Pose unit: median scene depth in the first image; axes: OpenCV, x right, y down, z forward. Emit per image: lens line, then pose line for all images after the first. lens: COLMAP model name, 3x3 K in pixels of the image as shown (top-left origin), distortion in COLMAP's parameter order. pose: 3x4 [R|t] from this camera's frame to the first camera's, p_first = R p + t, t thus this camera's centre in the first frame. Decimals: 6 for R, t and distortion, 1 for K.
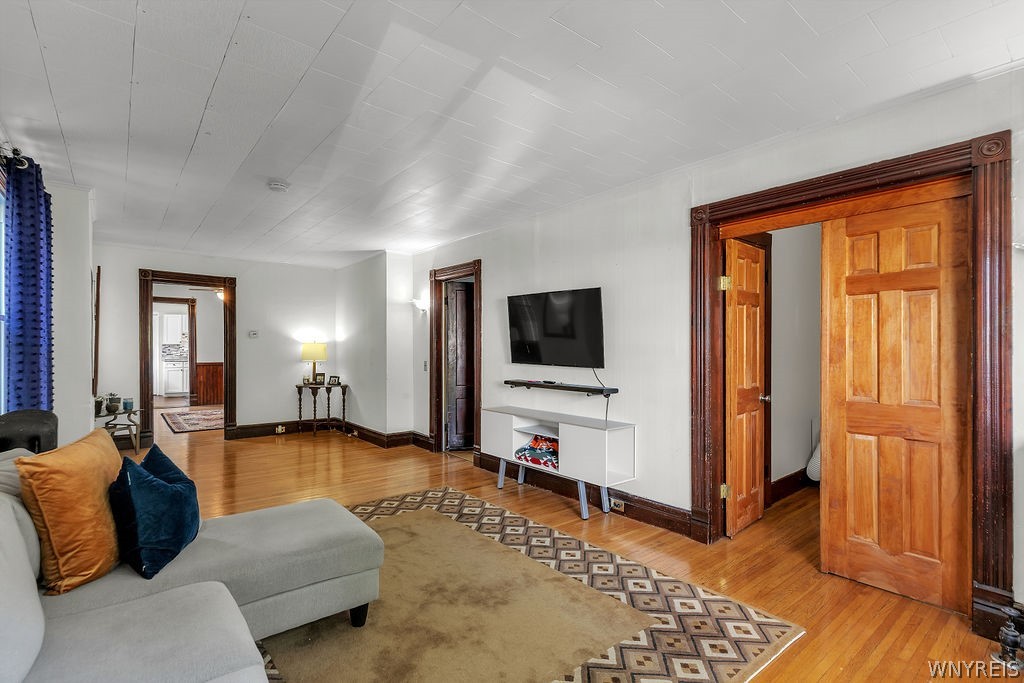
lens RADIAL K [[481.3, 0, 503.8], [0, 481.3, 343.9], [0, 0, 1]] dist [0.000848, -0.000154]
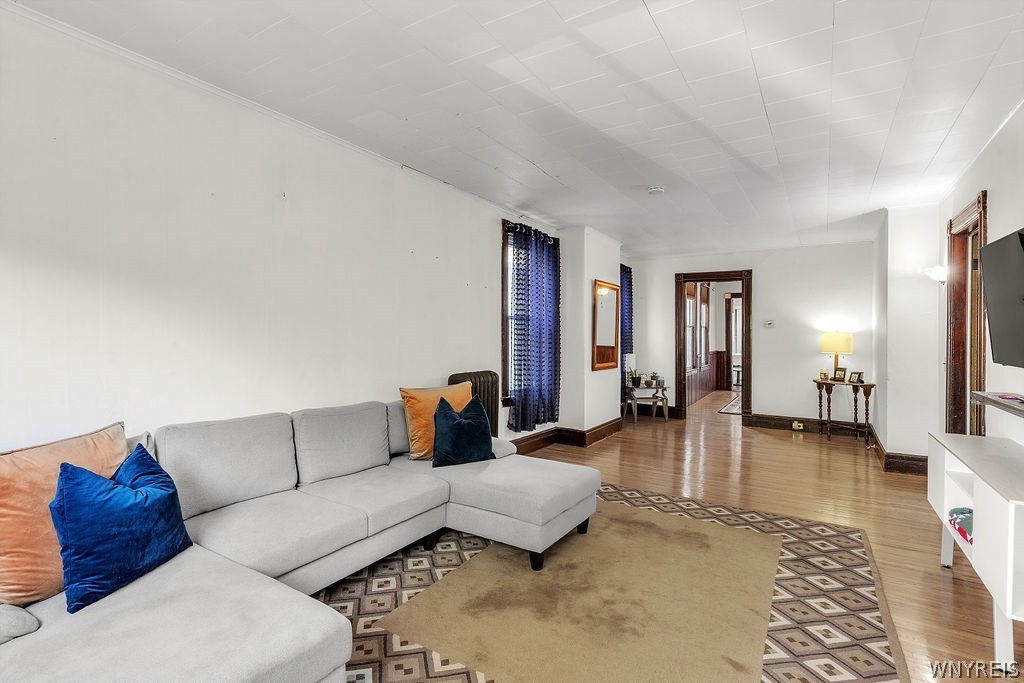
lens RADIAL K [[481.3, 0, 503.3], [0, 481.3, 346.3], [0, 0, 1]] dist [0.000848, -0.000154]
pose [[0.309288, 0.016122, -0.950832, 0.435547], [0.005620, 0.999808, 0.018781, 0.006592], [0.950952, -0.011153, 0.309138, 0.306335]]
